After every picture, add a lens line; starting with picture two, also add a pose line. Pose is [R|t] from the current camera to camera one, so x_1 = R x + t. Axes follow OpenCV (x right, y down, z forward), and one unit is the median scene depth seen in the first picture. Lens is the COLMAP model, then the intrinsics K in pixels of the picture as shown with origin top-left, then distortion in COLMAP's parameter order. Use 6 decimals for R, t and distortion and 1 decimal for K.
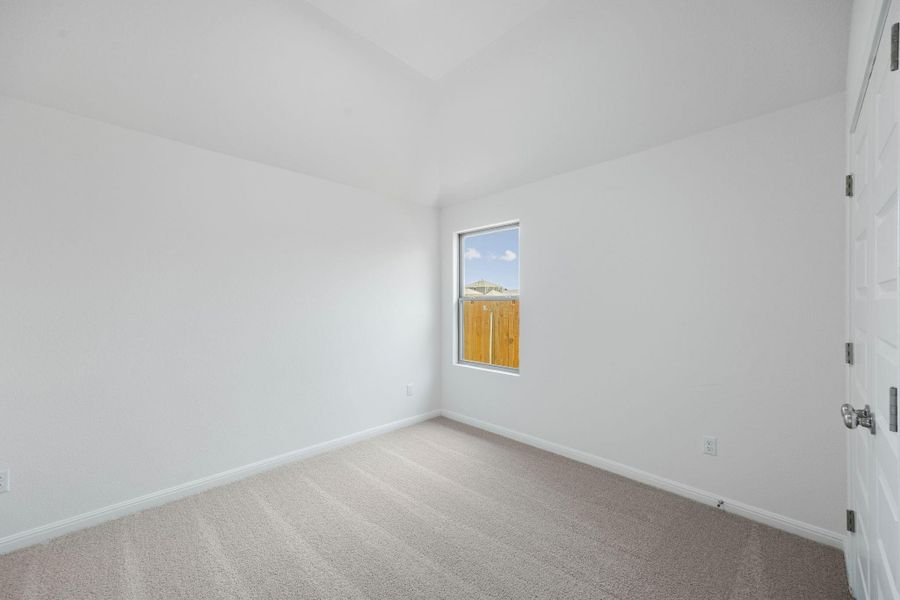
lens RADIAL K [[344.3, 0, 447.3], [0, 344.3, 295.8], [0, 0, 1]] dist [-0.003023, 0.000289]
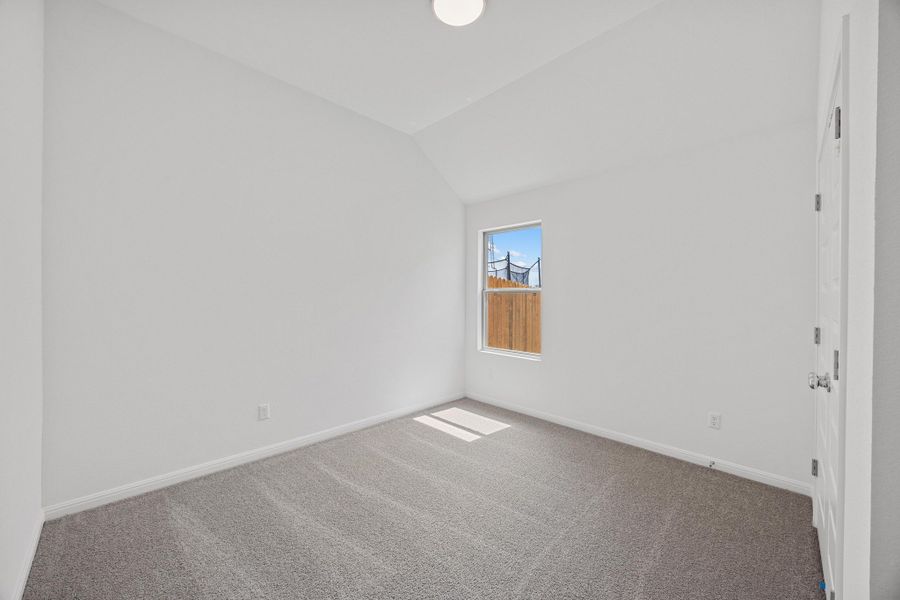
lens RADIAL K [[336.9, 0, 451.9], [0, 336.9, 298.4], [0, 0, 1]] dist [0.001658, -0.000221]
pose [[0.999543, -0.002380, 0.030143, -0.098837], [0.001756, 0.999783, 0.020735, 0.002215], [-0.030186, -0.020673, 0.999331, -0.096838]]
